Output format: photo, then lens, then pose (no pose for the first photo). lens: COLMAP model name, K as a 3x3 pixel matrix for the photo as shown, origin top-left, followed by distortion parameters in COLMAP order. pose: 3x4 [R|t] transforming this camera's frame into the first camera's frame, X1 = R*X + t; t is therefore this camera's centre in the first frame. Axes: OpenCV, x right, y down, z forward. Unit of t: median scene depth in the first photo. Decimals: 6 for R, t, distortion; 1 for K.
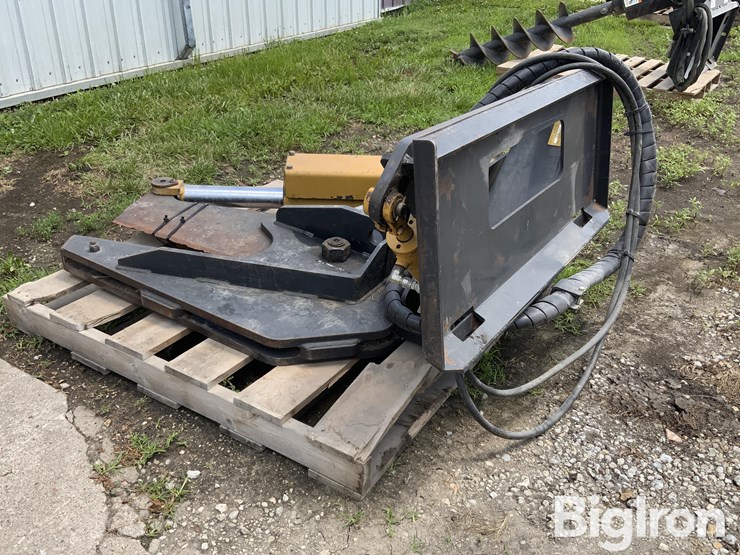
lens RADIAL K [[694.3, 0, 370.0], [0, 694.3, 277.5], [0, 0, 1]] dist [0.126380, -0.289001]
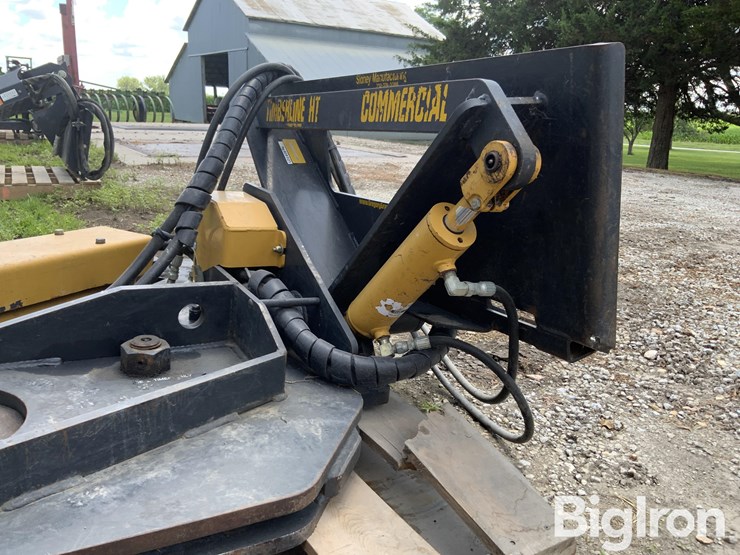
lens RADIAL K [[615.4, 0, 370.0], [0, 615.4, 277.5], [0, 0, 1]] dist [0.068348, -0.126870]
pose [[0.449484, -0.233418, 0.862253, -0.452702], [0.381271, 0.923049, 0.051123, -0.062366], [-0.807834, 0.305773, 0.503891, 0.620724]]
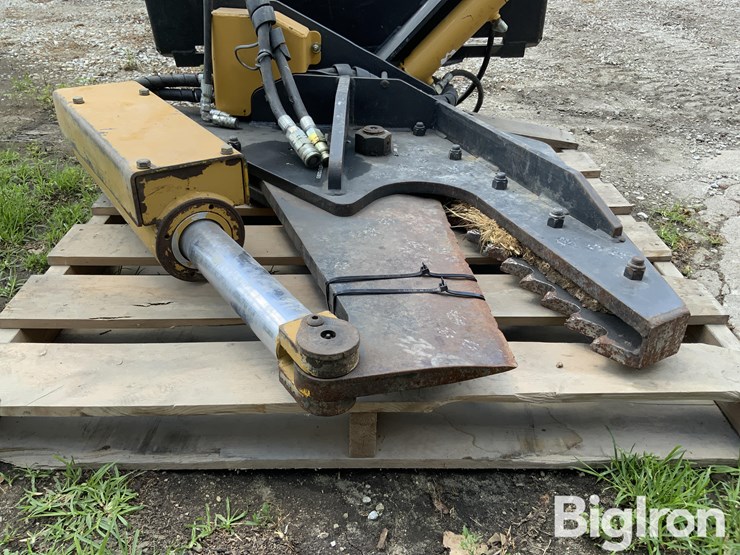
lens RADIAL K [[615.4, 0, 370.0], [0, 615.4, 277.5], [0, 0, 1]] dist [0.068348, -0.126870]
pose [[-0.551313, -0.480890, 0.681761, -0.667030], [0.349955, 0.608508, 0.712215, -0.495719], [-0.757354, 0.631239, -0.167188, 1.359686]]
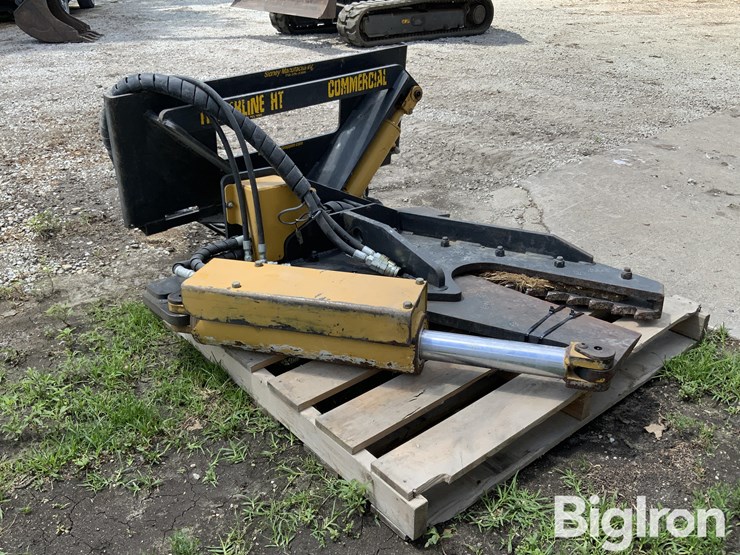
lens RADIAL K [[694.3, 0, 370.0], [0, 694.3, 277.5], [0, 0, 1]] dist [0.126380, -0.289001]
pose [[-0.954077, -0.161118, 0.252542, -0.327921], [0.113103, 0.586897, 0.801723, -1.008514], [-0.277388, 0.793469, -0.541722, 1.835095]]
